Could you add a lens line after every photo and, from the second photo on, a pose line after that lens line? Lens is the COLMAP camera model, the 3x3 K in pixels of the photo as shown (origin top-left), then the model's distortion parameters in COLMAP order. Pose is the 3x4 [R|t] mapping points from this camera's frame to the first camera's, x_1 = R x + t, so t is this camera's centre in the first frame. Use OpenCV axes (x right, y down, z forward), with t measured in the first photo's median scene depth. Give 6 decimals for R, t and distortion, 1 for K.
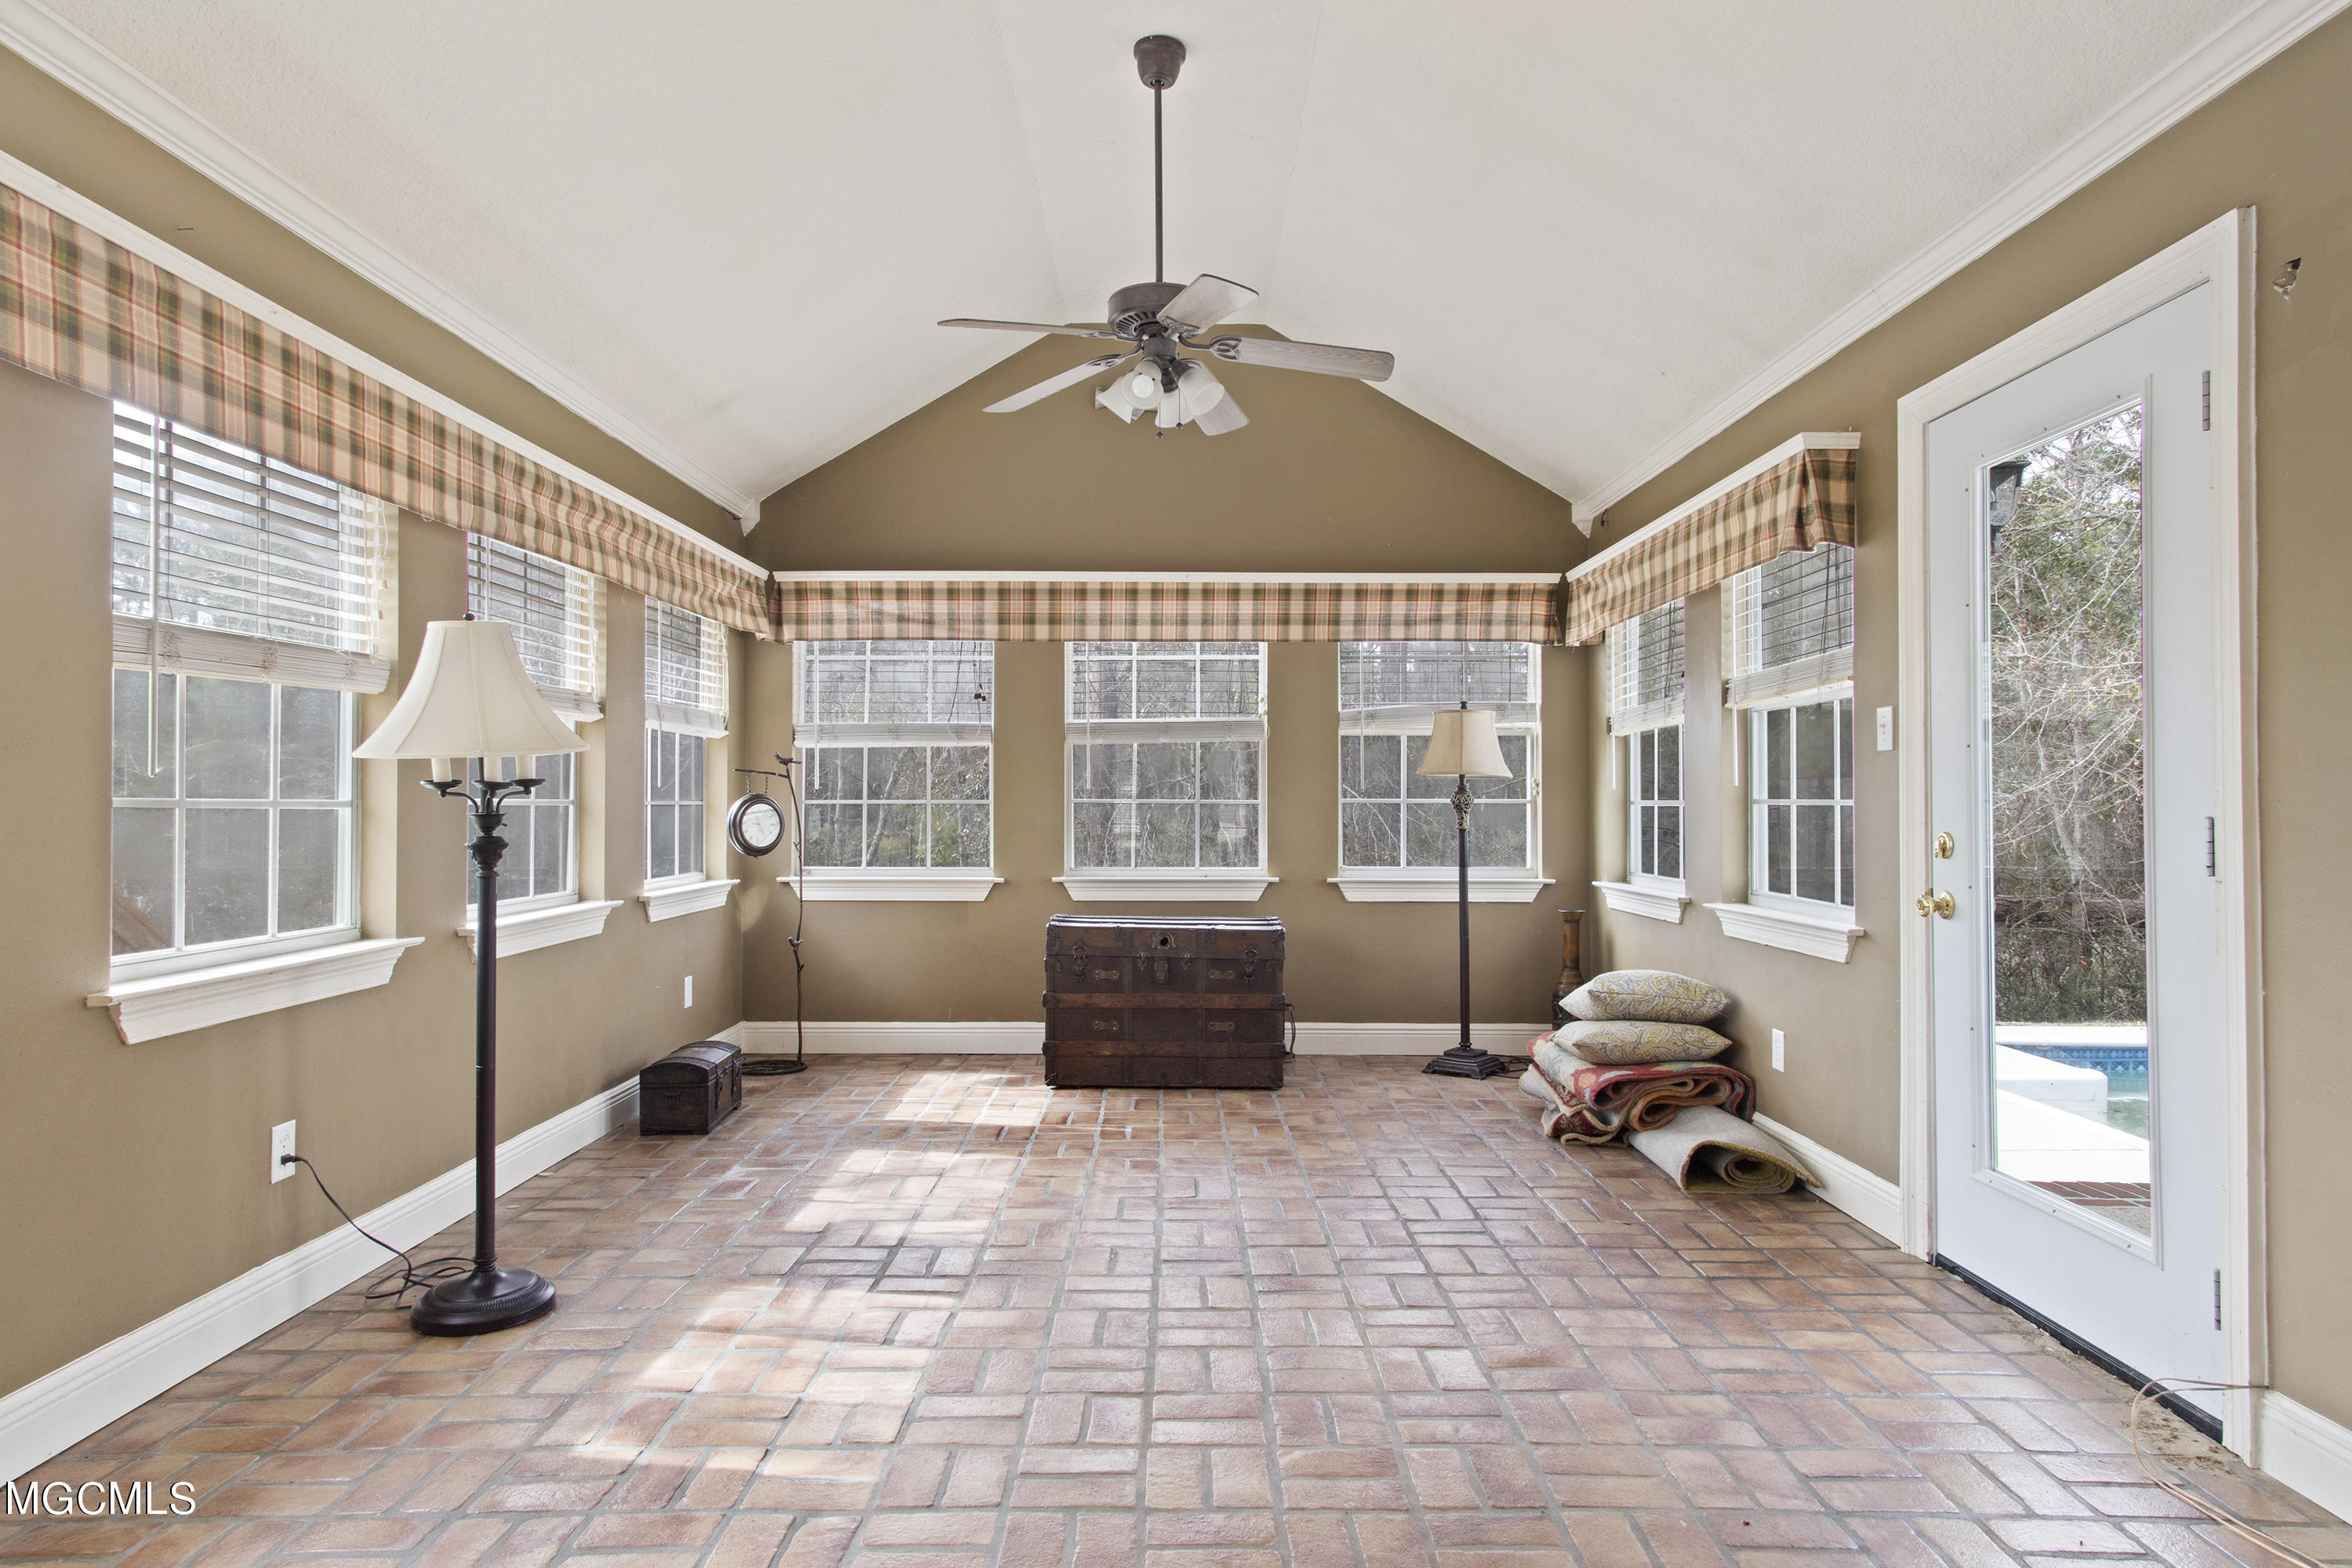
lens RADIAL K [[1437.0, 0, 1183.2], [0, 1437.0, 789.3], [0, 0, 1]] dist [-0.001464, -0.000018]
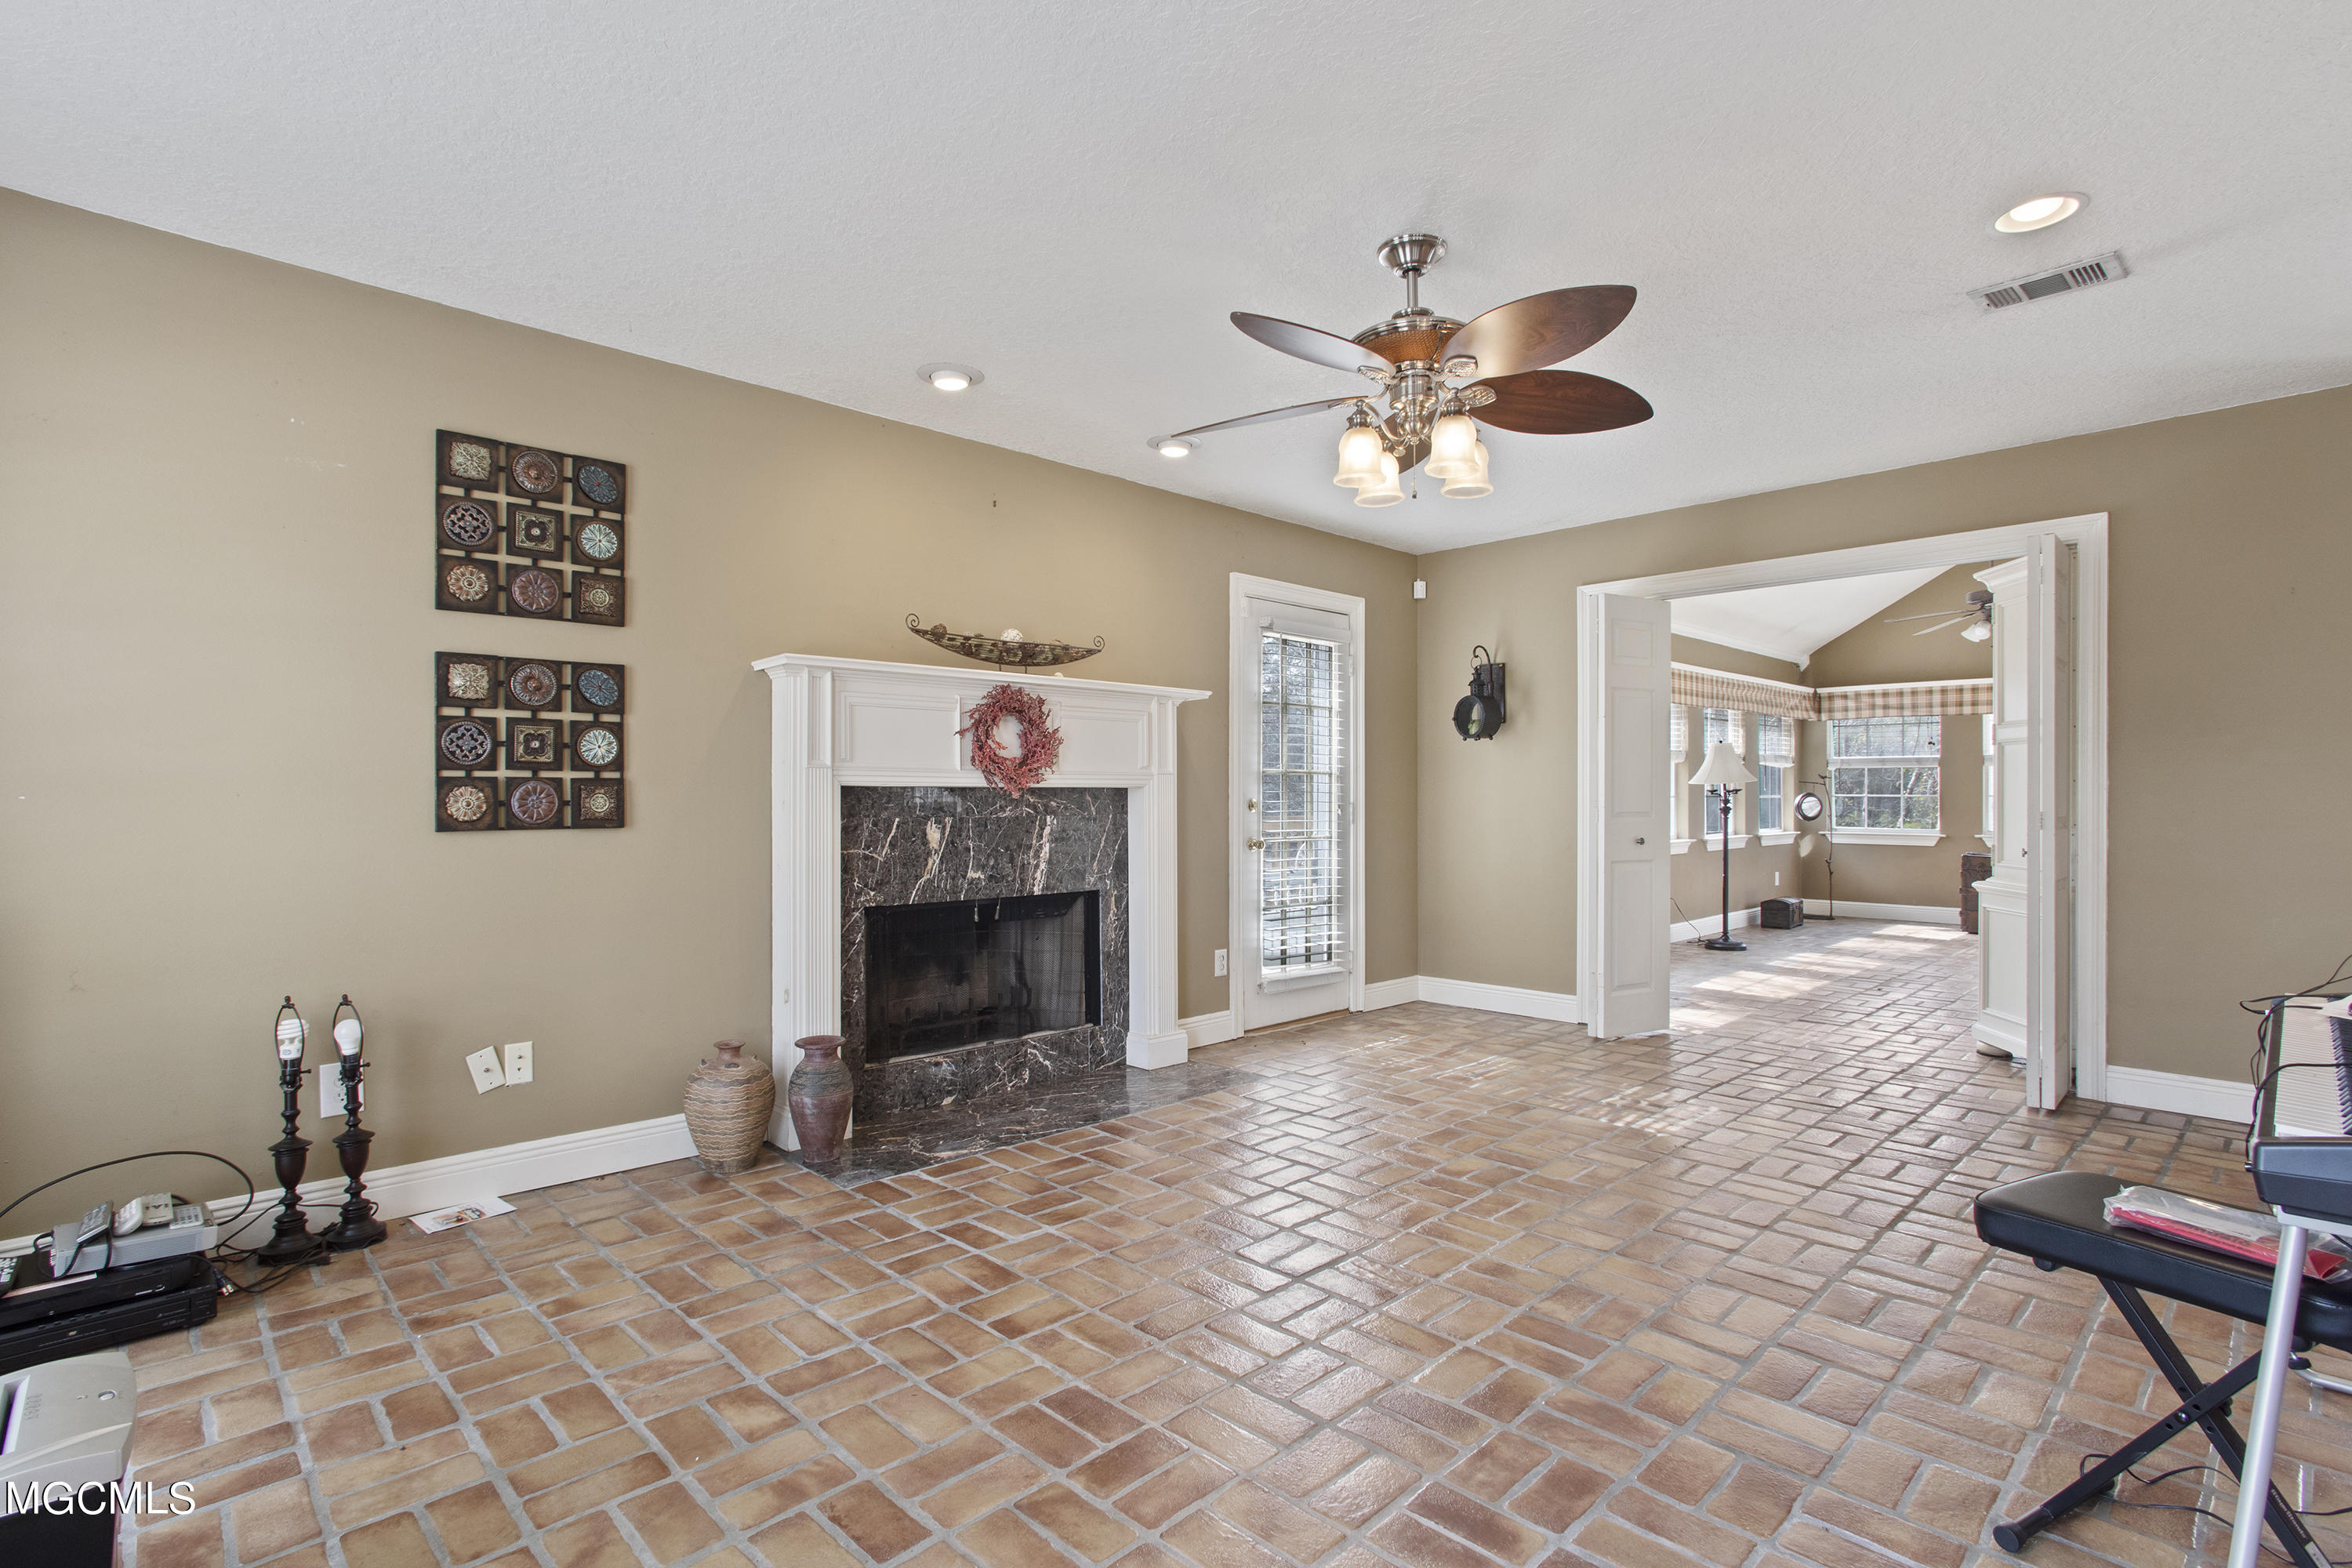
lens RADIAL K [[1118.6, 0, 1179.3], [0, 1118.6, 798.2], [0, 0, 1]] dist [-0.001504, 0.002293]
pose [[0.703906, -0.001074, -0.710292, 0.231932], [0.008631, 0.999938, 0.007041, -0.008139], [0.710241, -0.011087, 0.703872, -0.856635]]
